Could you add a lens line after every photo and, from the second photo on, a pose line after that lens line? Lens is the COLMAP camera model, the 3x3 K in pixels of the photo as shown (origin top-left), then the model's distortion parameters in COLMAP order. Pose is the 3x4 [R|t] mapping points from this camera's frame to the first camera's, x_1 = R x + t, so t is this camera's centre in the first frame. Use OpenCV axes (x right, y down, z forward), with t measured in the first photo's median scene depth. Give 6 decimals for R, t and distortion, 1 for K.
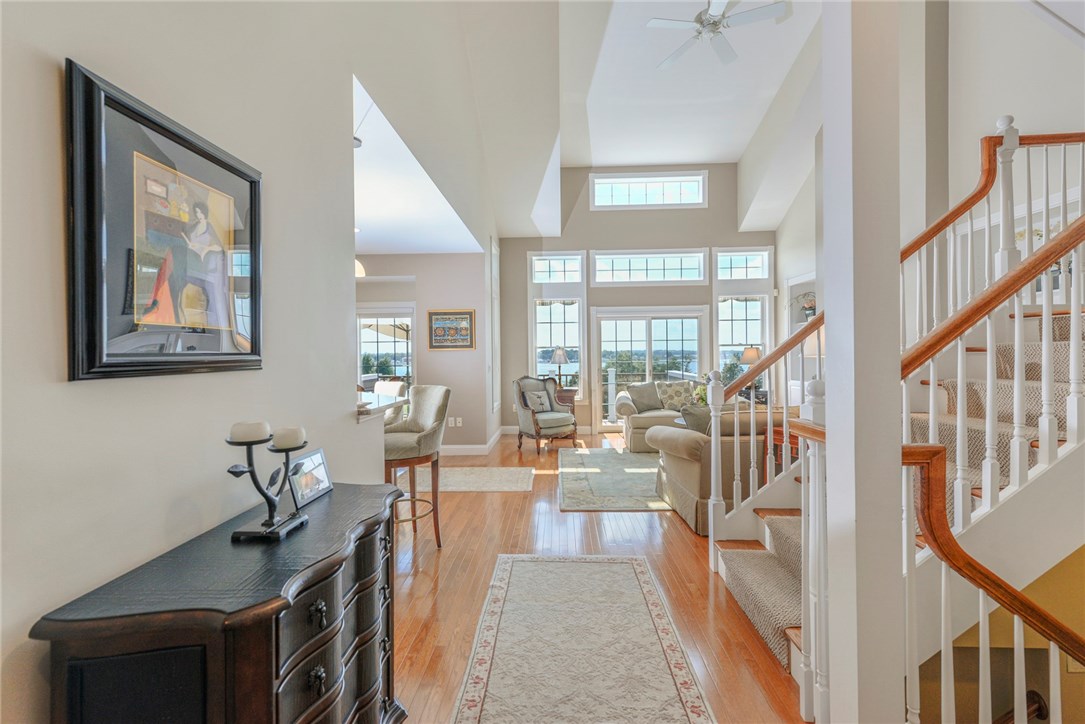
lens RADIAL K [[433.4, 0, 541.9], [0, 433.4, 353.2], [0, 0, 1]] dist [0.009469, -0.000777]
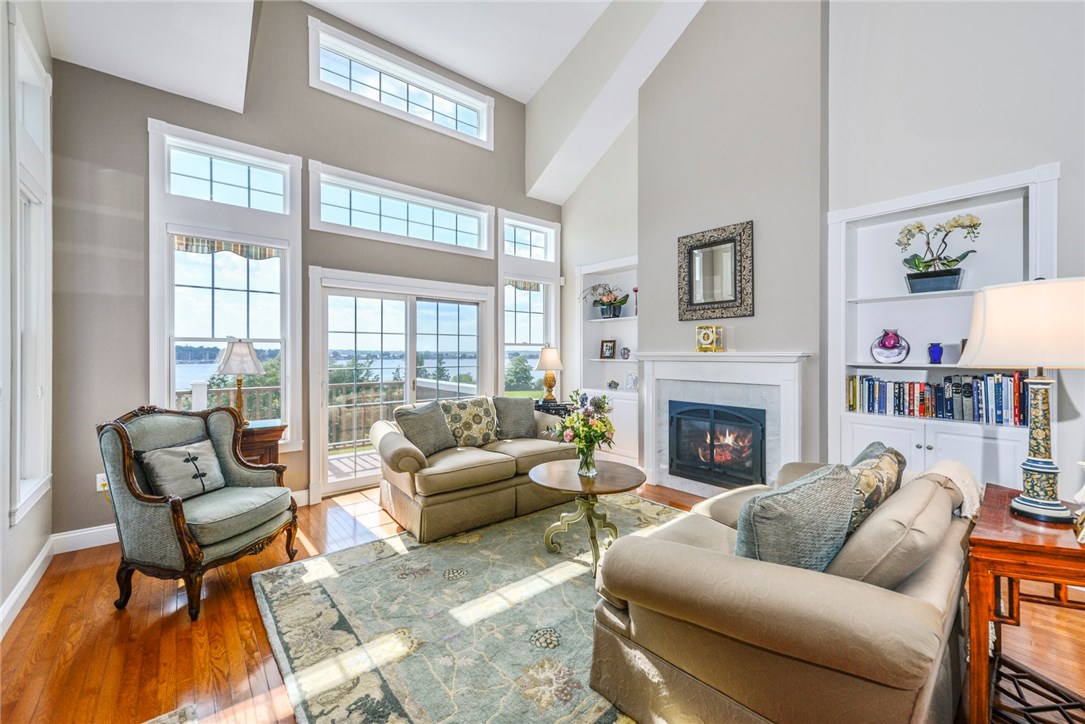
lens RADIAL K [[433.4, 0, 544.6], [0, 433.4, 353.3], [0, 0, 1]] dist [0.009469, -0.000777]
pose [[0.741895, 0.012165, 0.670406, -0.031384], [-0.012063, 0.999916, -0.004796, -0.000016], [-0.670408, -0.004529, 0.741979, 0.413128]]
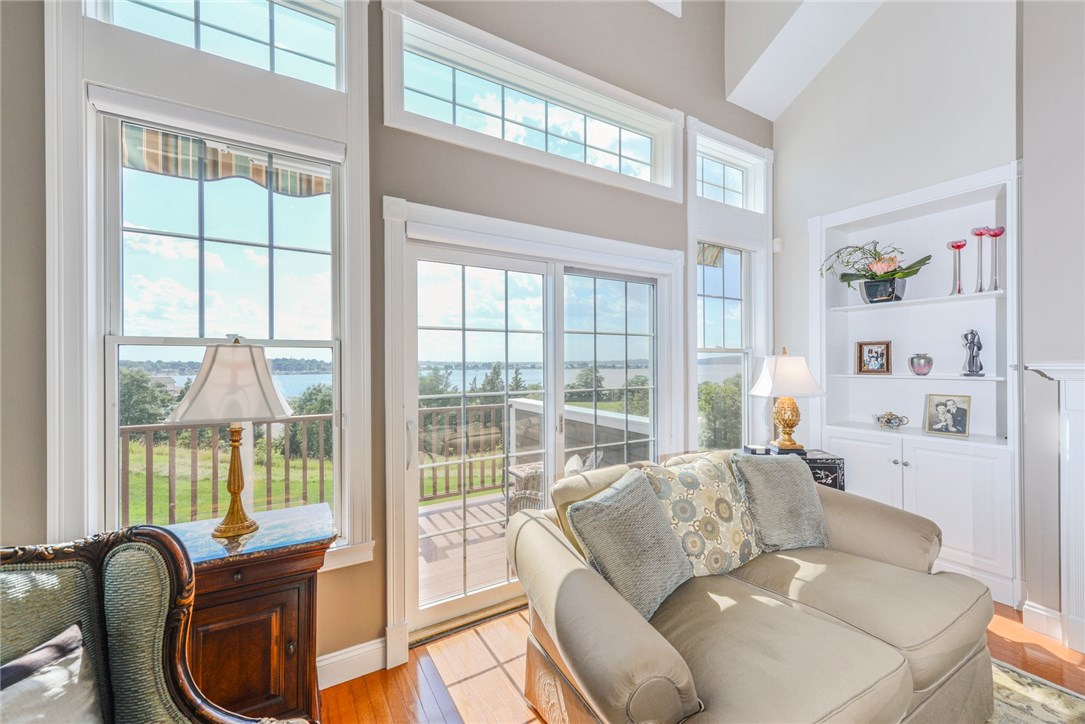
lens RADIAL K [[433.4, 0, 547.5], [0, 433.4, 362.2], [0, 0, 1]] dist [0.009469, -0.000777]
pose [[0.835301, 0.008863, 0.549722, 0.049389], [-0.006380, 0.999959, -0.006429, -0.002256], [-0.549756, 0.001863, 0.835323, 0.725238]]
